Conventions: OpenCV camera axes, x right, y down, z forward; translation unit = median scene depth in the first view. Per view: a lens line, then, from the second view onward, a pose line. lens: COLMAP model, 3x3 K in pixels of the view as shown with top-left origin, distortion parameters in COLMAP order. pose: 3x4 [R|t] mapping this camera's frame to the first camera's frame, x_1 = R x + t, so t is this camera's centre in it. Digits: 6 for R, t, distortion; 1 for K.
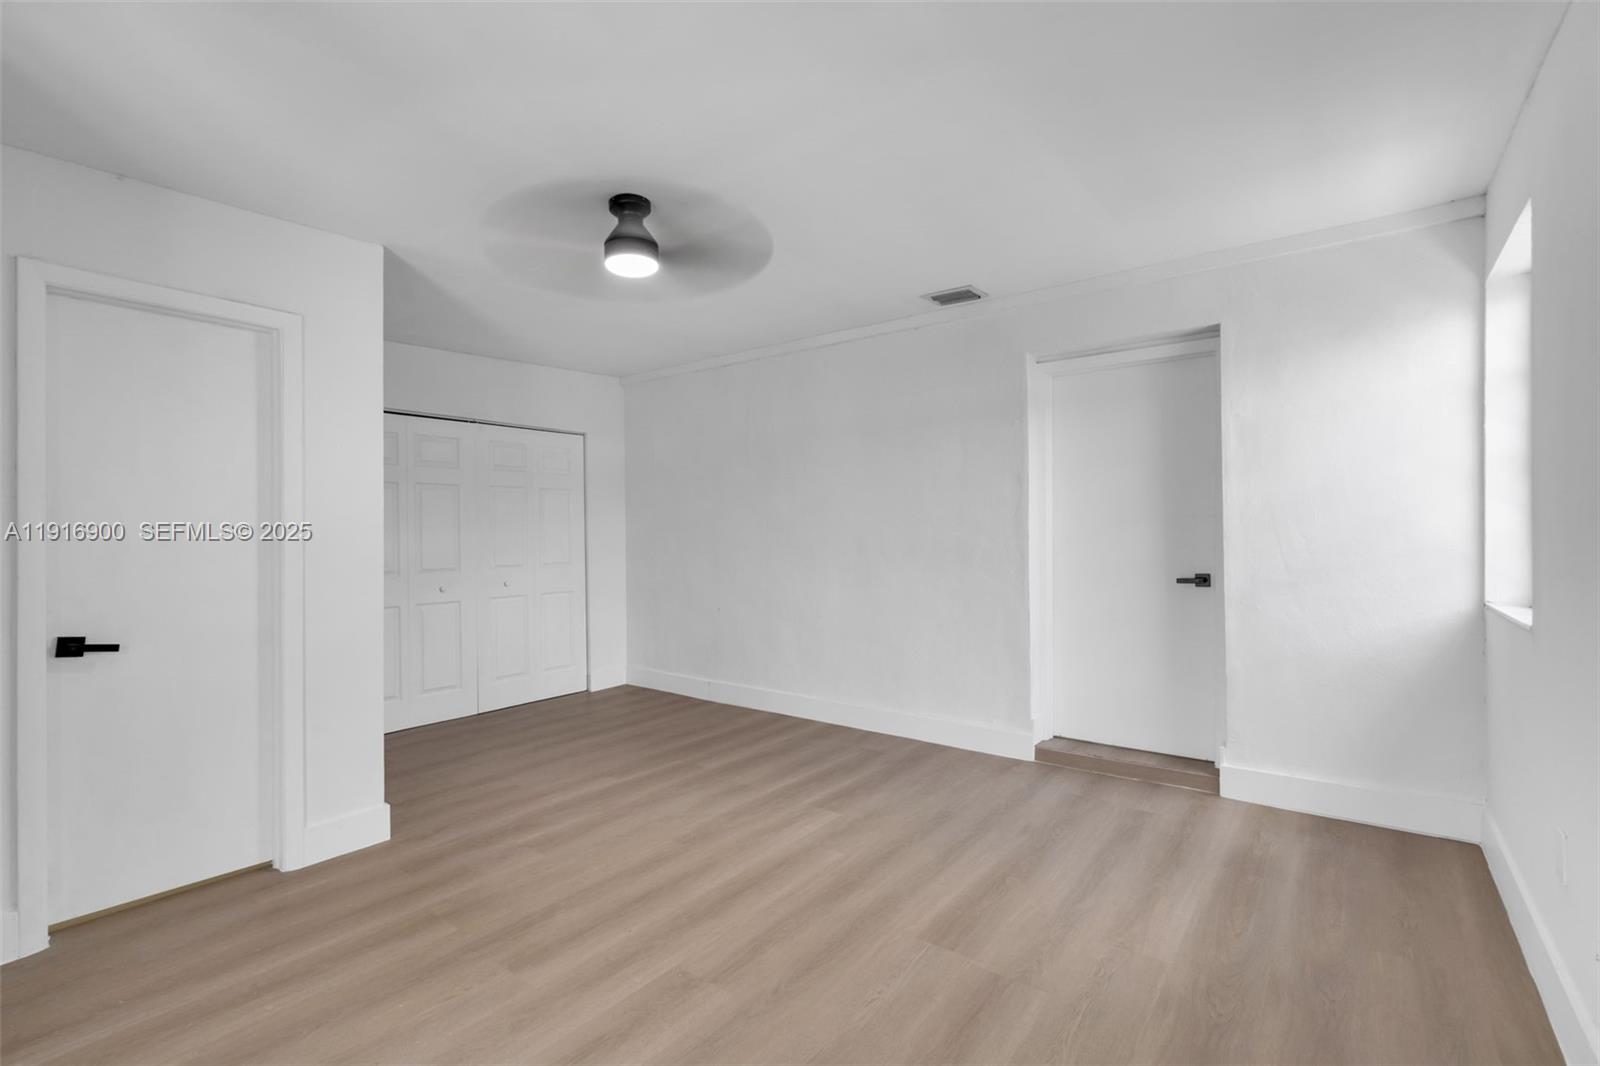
lens RADIAL K [[725.1, 0, 800.0], [0, 725.1, 533.0], [0, 0, 1]] dist [0.000950, 0.000793]
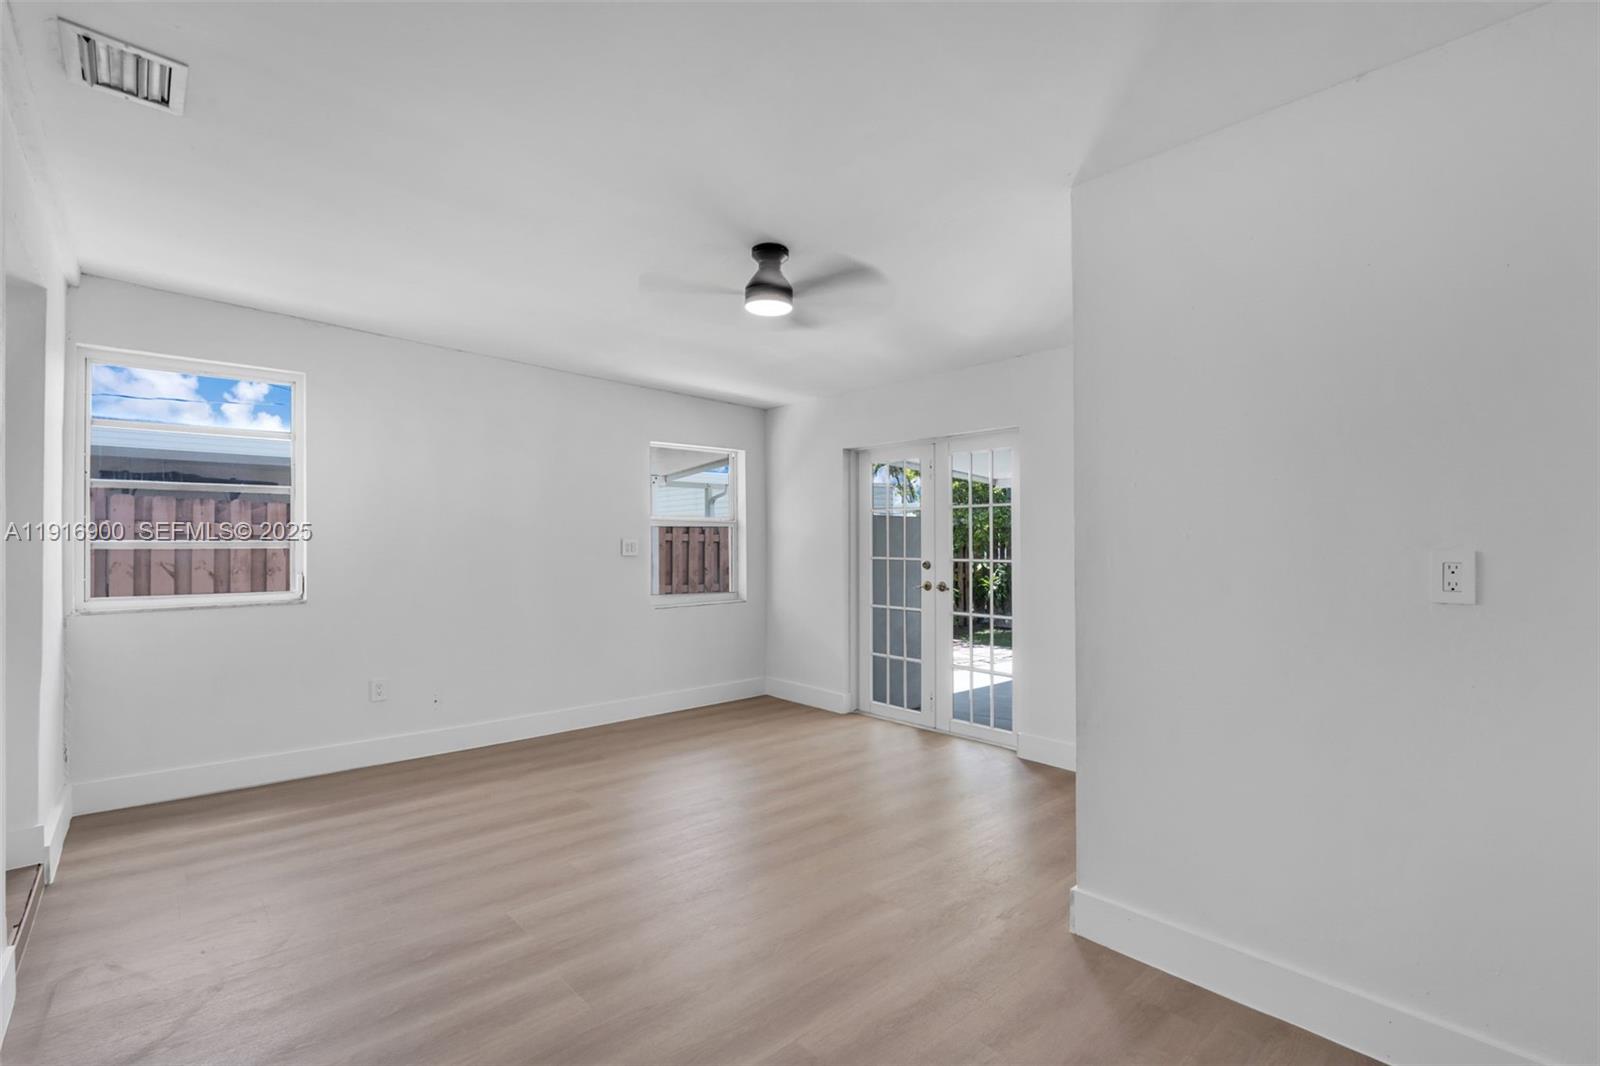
lens RADIAL K [[742.4, 0, 800.0], [0, 742.4, 533.0], [0, 0, 1]] dist [0.000314, 0.000189]
pose [[-0.982926, 0.004588, 0.183942, -0.404831], [0.001067, 0.999814, -0.019235, -0.009490], [-0.183996, -0.018711, -0.982749, 1.740187]]
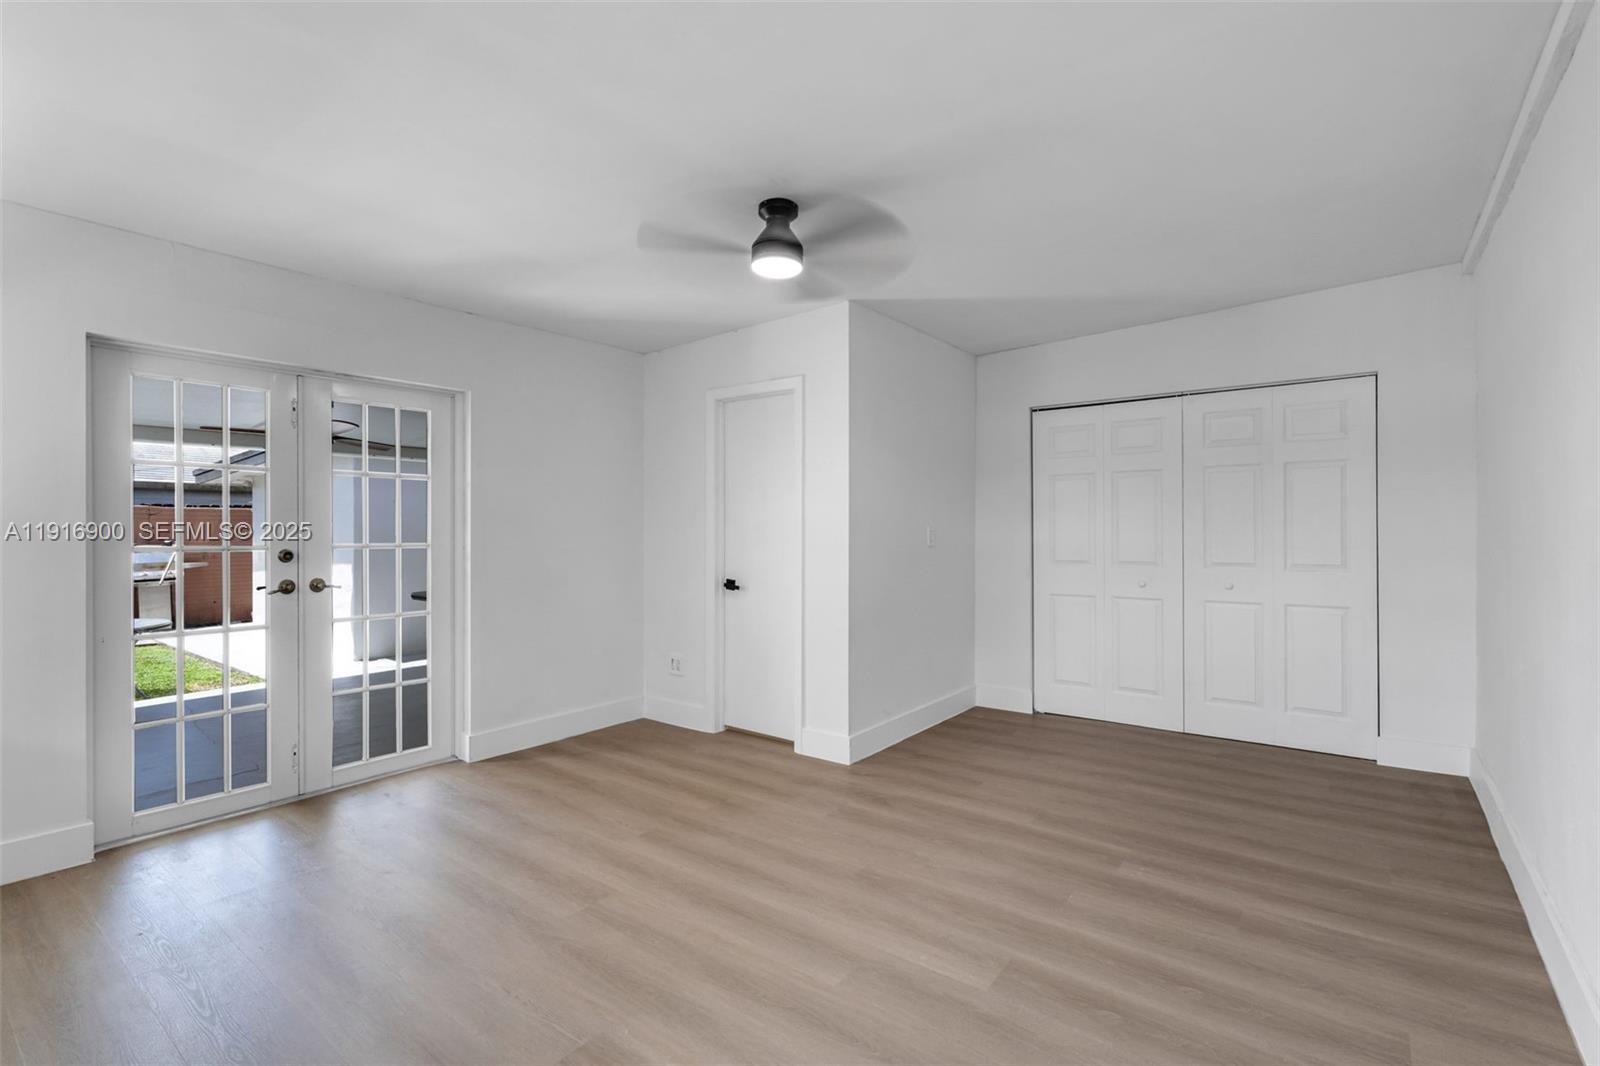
lens RADIAL K [[725.1, 0, 800.0], [0, 725.1, 533.0], [0, 0, 1]] dist [0.000950, 0.000793]
pose [[-0.006577, 0.012215, -0.999904, 0.667335], [0.011006, 0.999866, 0.012142, -0.008690], [0.999918, -0.010925, -0.006710, 0.850824]]
